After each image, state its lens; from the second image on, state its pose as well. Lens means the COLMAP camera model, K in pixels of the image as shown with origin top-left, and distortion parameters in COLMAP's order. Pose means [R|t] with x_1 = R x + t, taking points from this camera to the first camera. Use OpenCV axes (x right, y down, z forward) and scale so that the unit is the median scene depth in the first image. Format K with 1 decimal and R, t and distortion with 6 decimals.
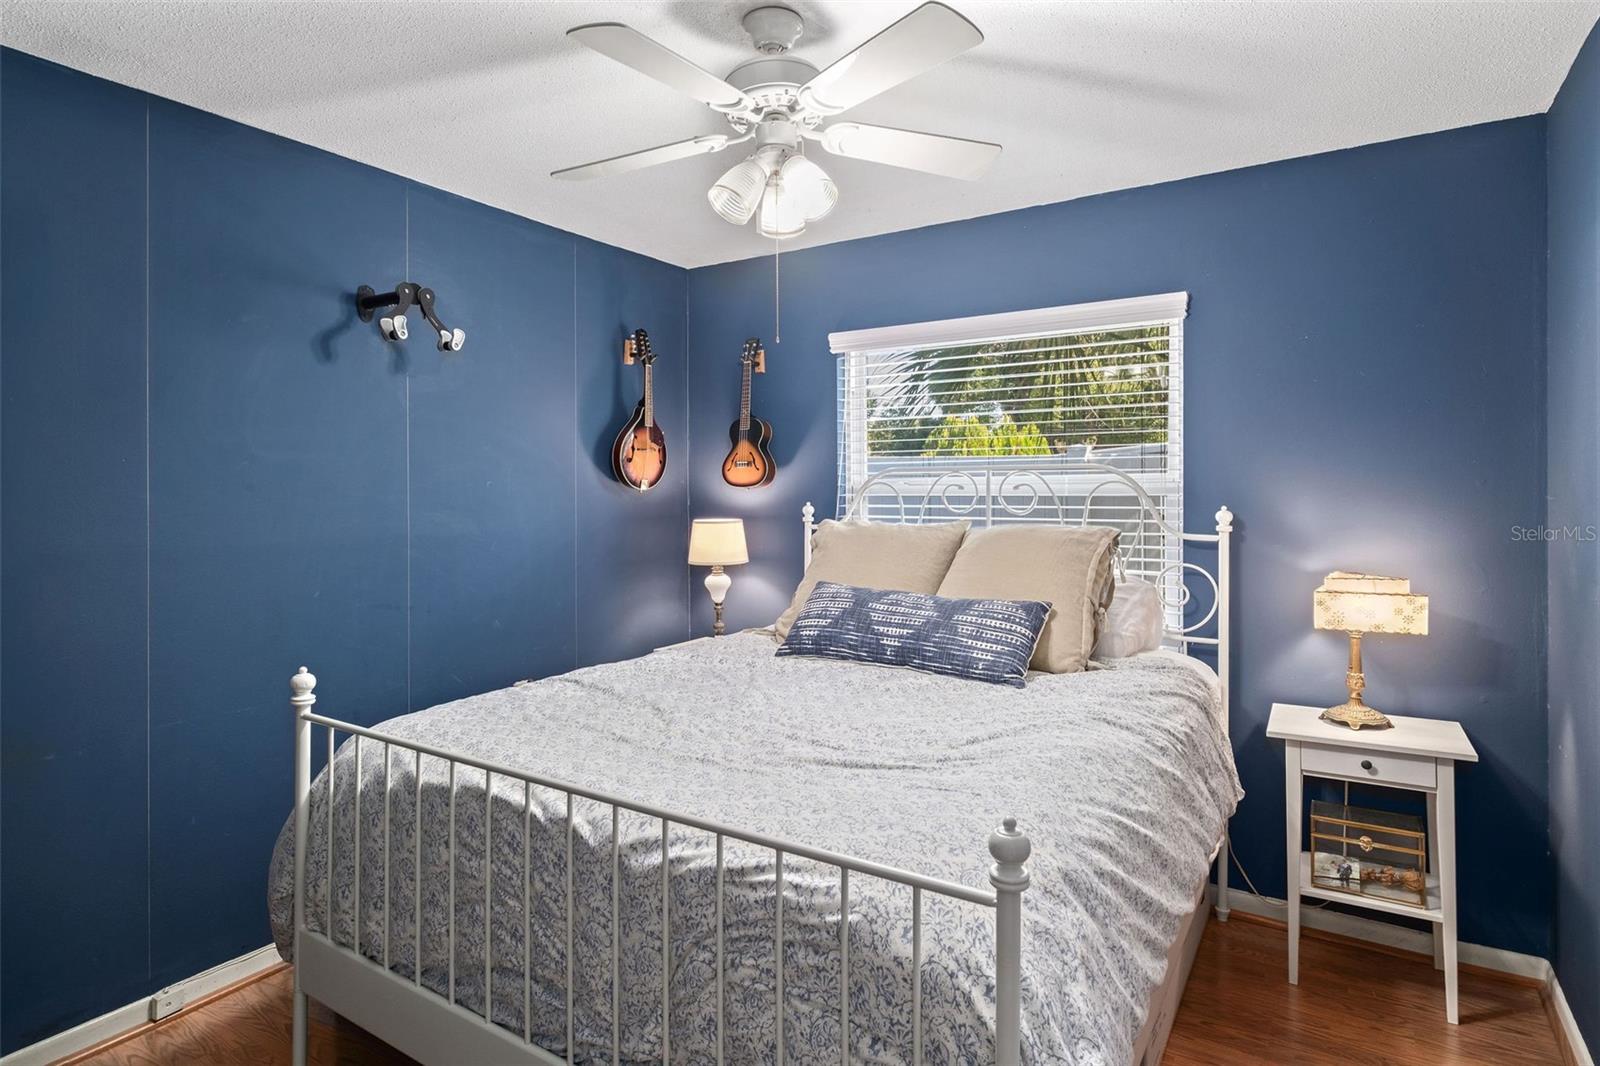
lens RADIAL K [[852.8, 0, 801.9], [0, 852.8, 500.5], [0, 0, 1]] dist [0.000117, 0.000191]
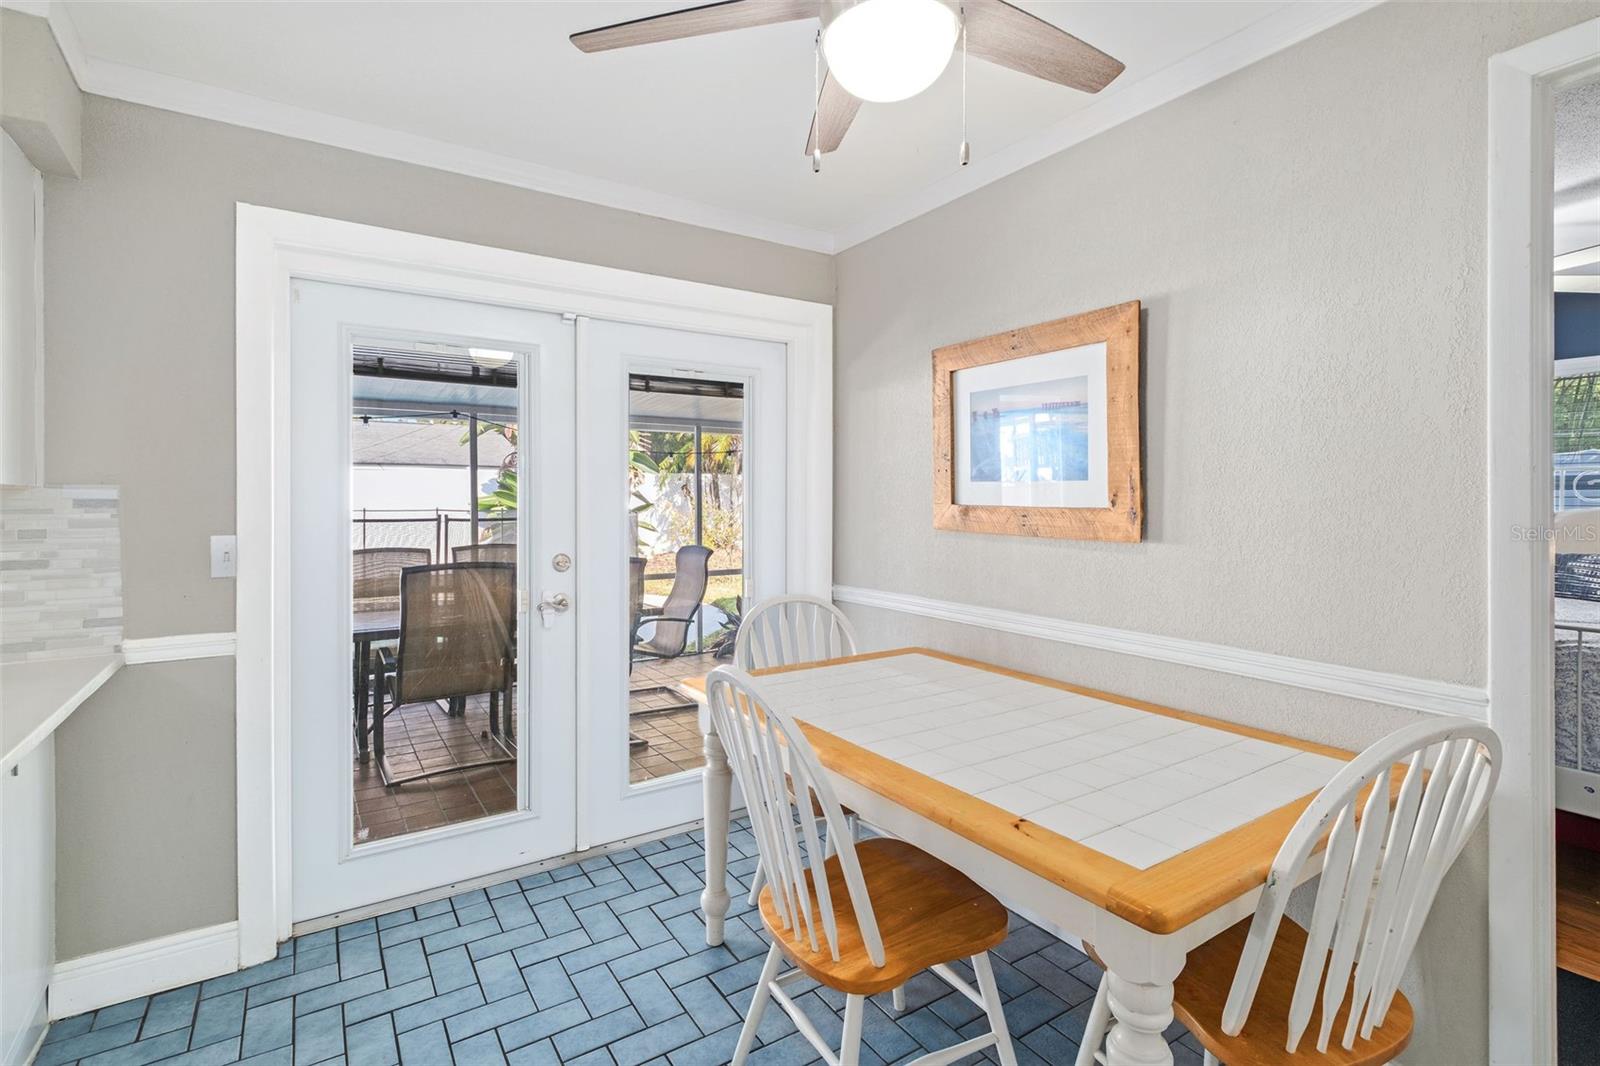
lens RADIAL K [[762.8, 0, 799.8], [0, 762.8, 497.4], [0, 0, 1]] dist [0.000174, -0.000450]
pose [[0.910861, 0.001975, -0.412709, -0.588354], [-0.000792, 0.999995, 0.003037, 0.013033], [0.412713, -0.002439, 0.910858, -0.955396]]
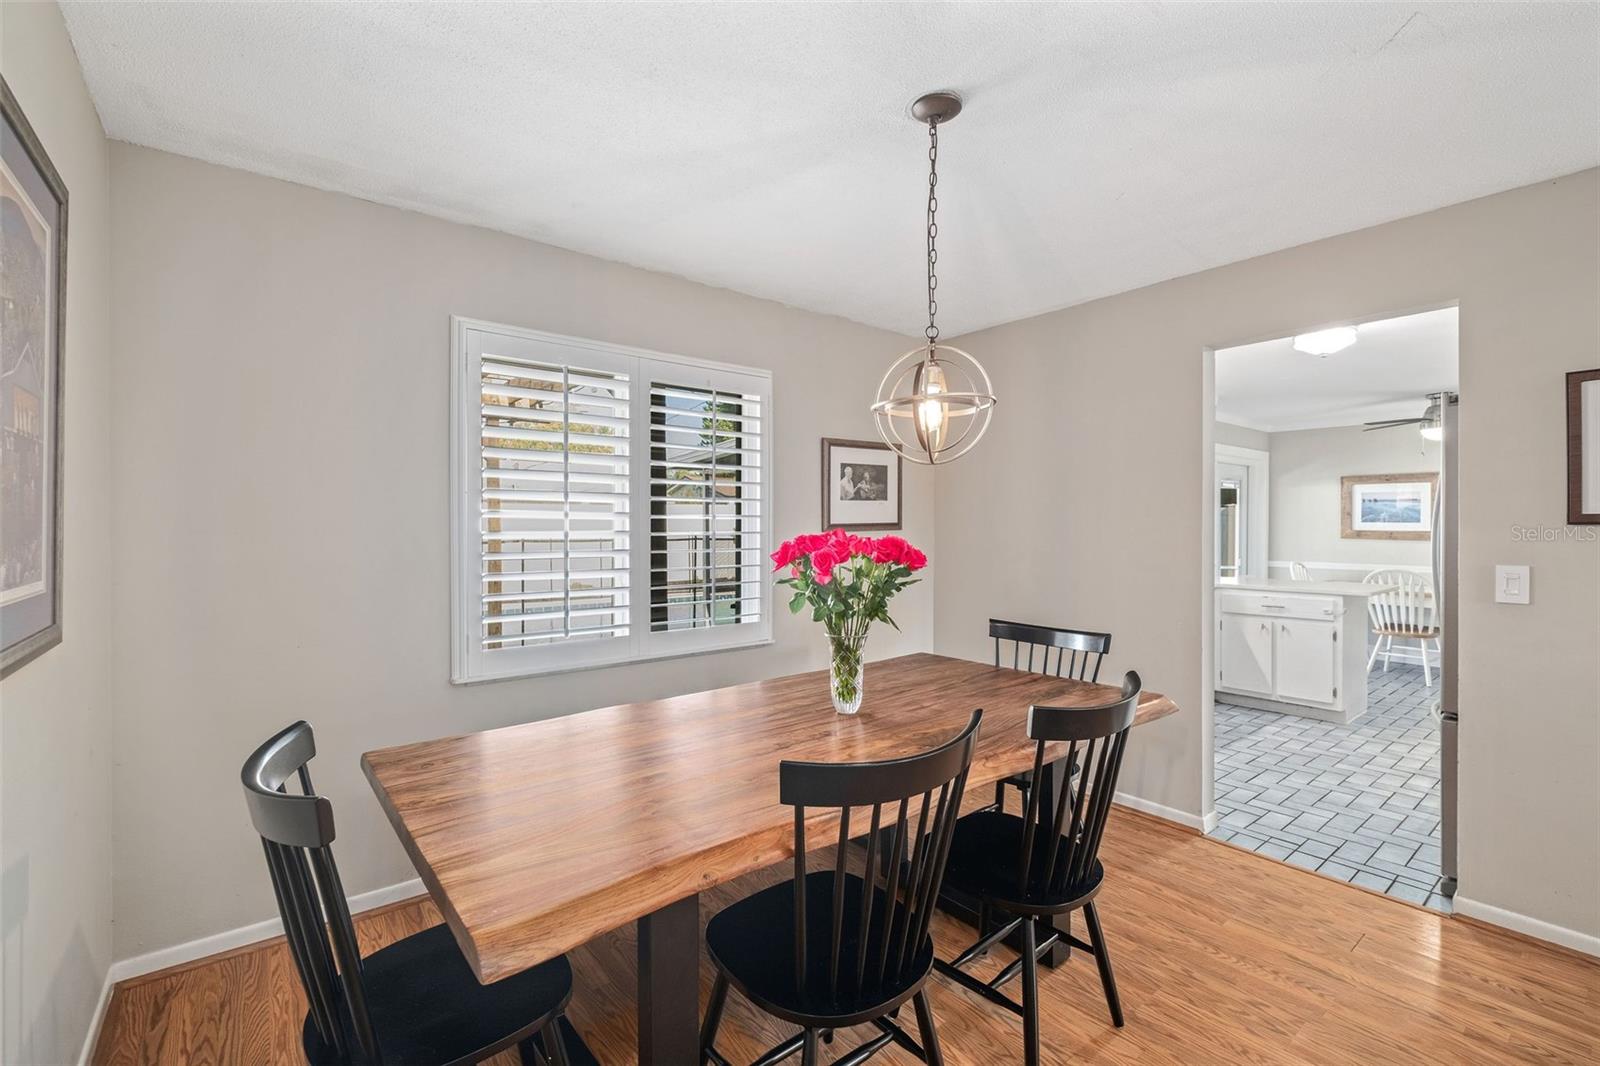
lens RADIAL K [[698.9, 0, 799.9], [0, 698.9, 528.1], [0, 0, 1]] dist [-0.001867, -0.000422]
pose [[0.946152, 0.007105, -0.323645, -2.100919], [-0.003910, 0.999937, 0.010522, -0.004903], [0.323699, -0.008690, 0.946120, -3.430827]]
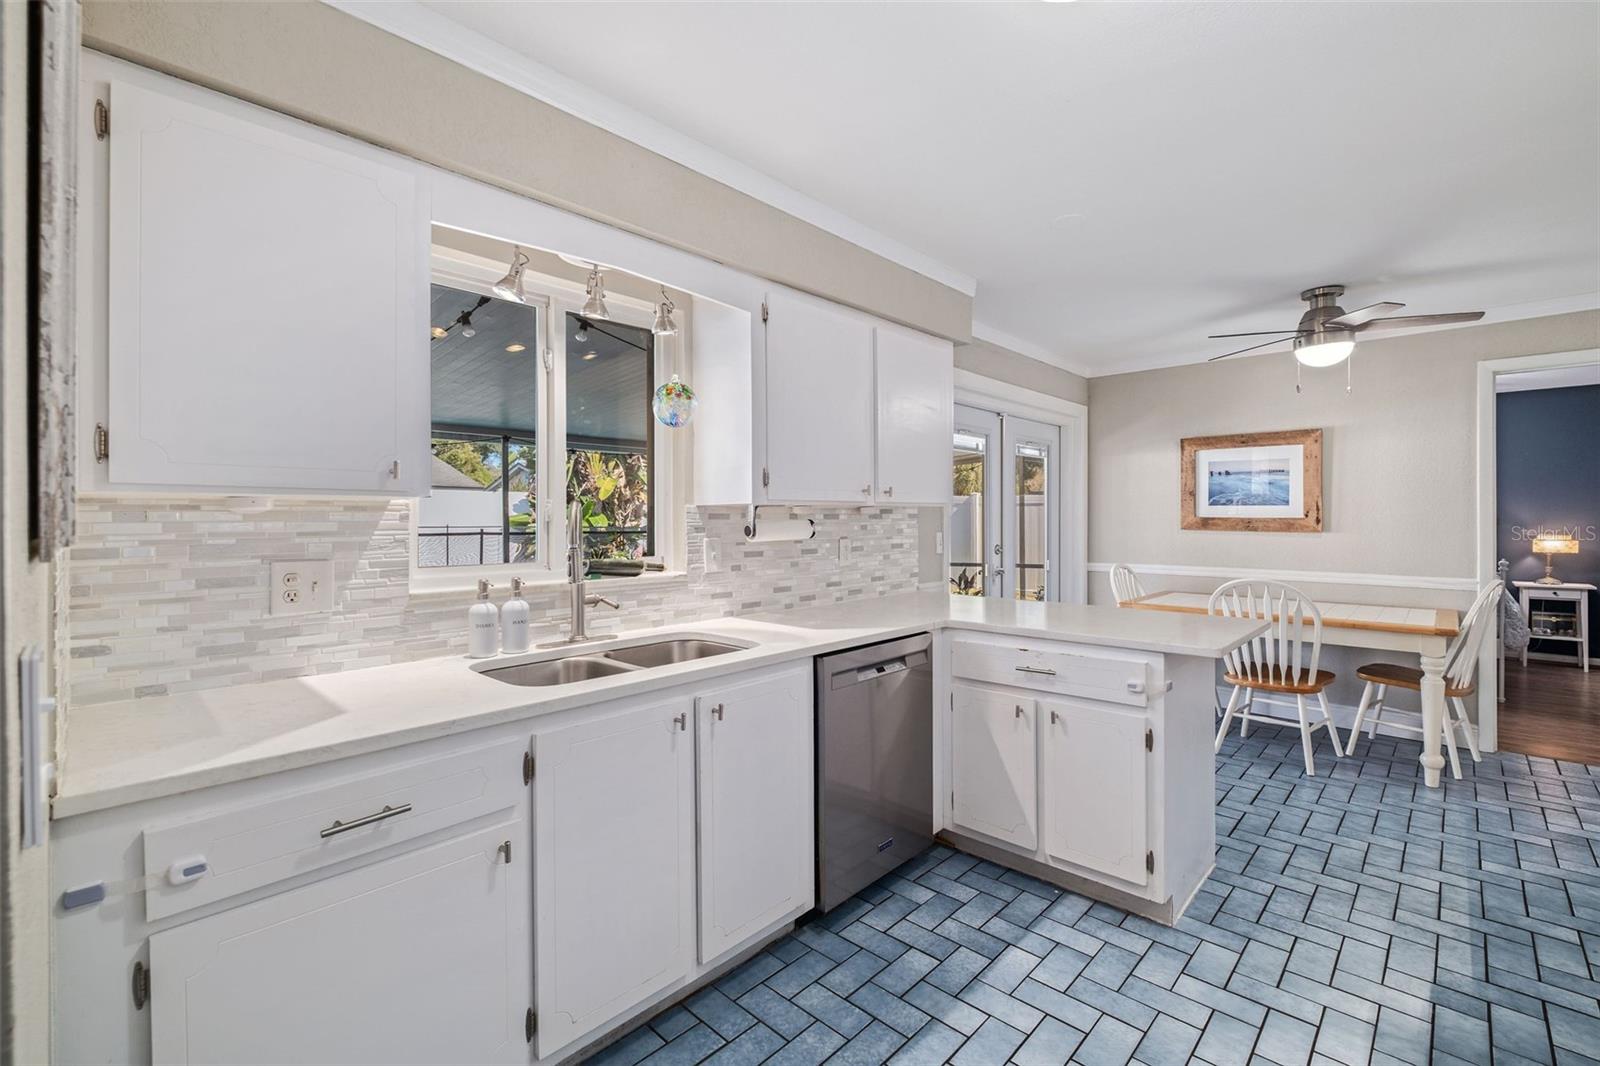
lens RADIAL K [[695.7, 0, 793.9], [0, 695.7, 518.3], [0, 0, 1]] dist [-0.000440, -0.000240]
pose [[0.980475, 0.001612, -0.196637, -1.585517], [-0.000635, 0.999987, 0.005030, 0.020115], [0.196642, -0.004807, 0.980463, -2.065317]]
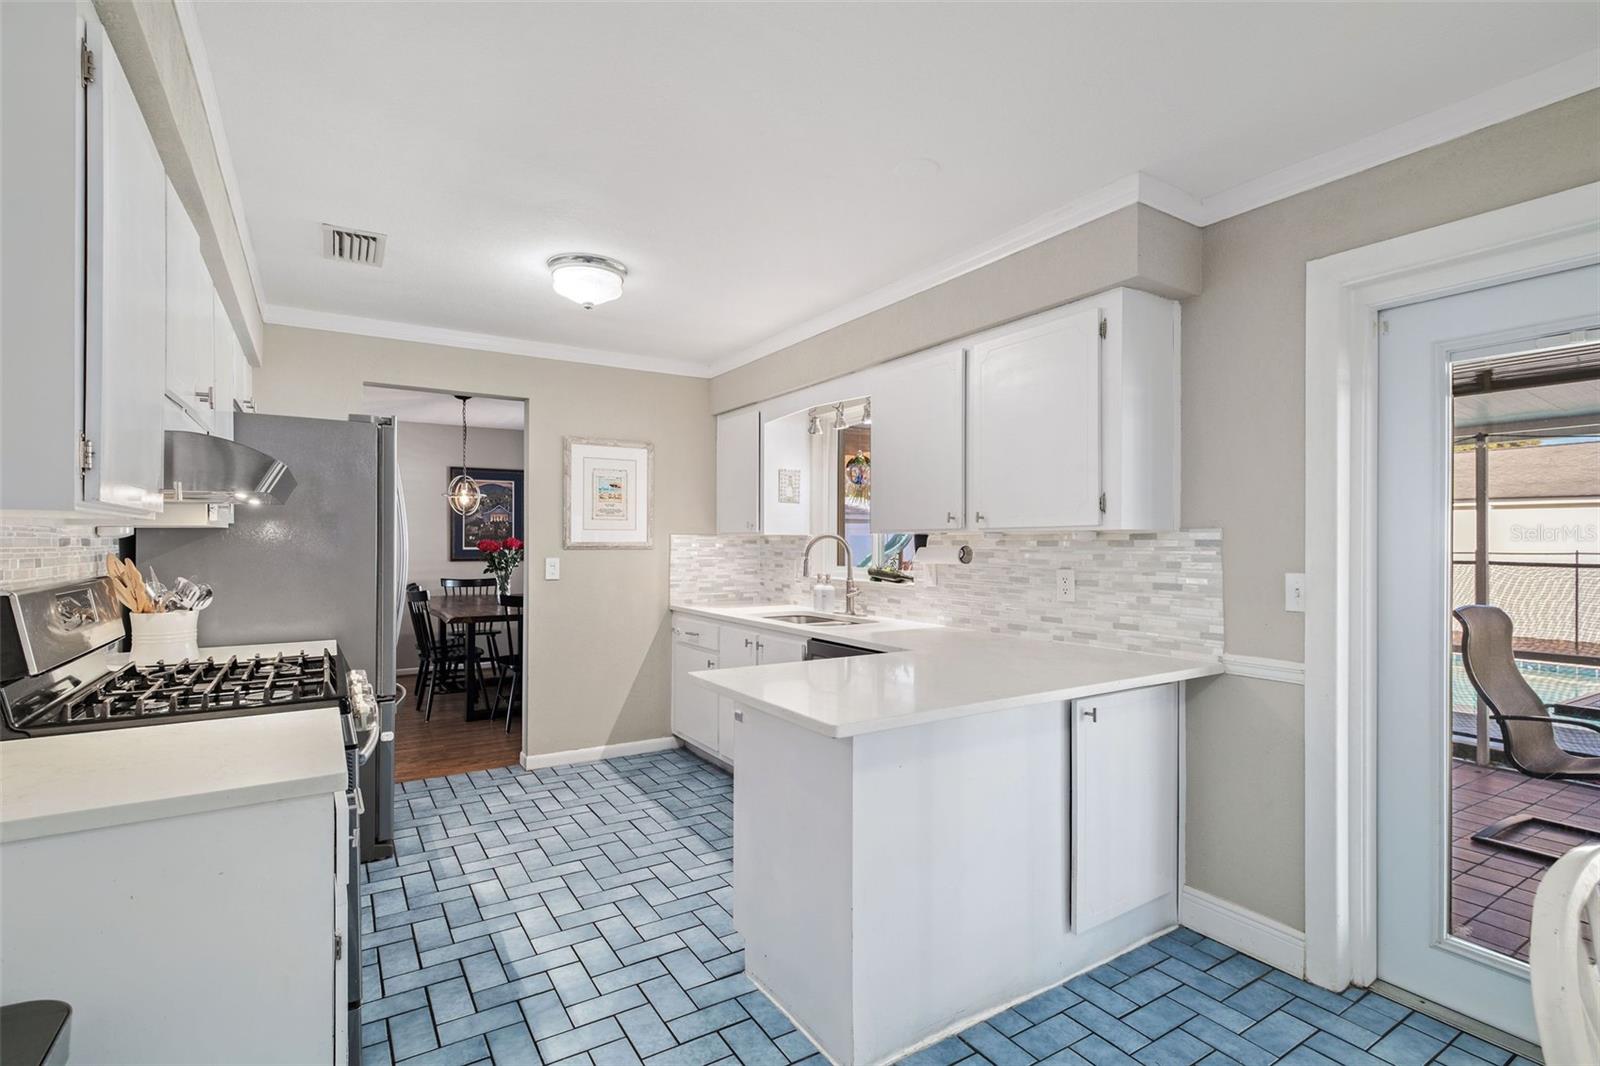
lens RADIAL K [[744.6, 0, 800.0], [0, 744.6, 539.0], [0, 0, 1]] dist [0.000783, -0.000066]
pose [[-0.423510, -0.000641, -0.905891, -0.440644], [0.003582, 0.999991, -0.002382, 0.017428], [0.905884, -0.004253, -0.423504, -0.590327]]
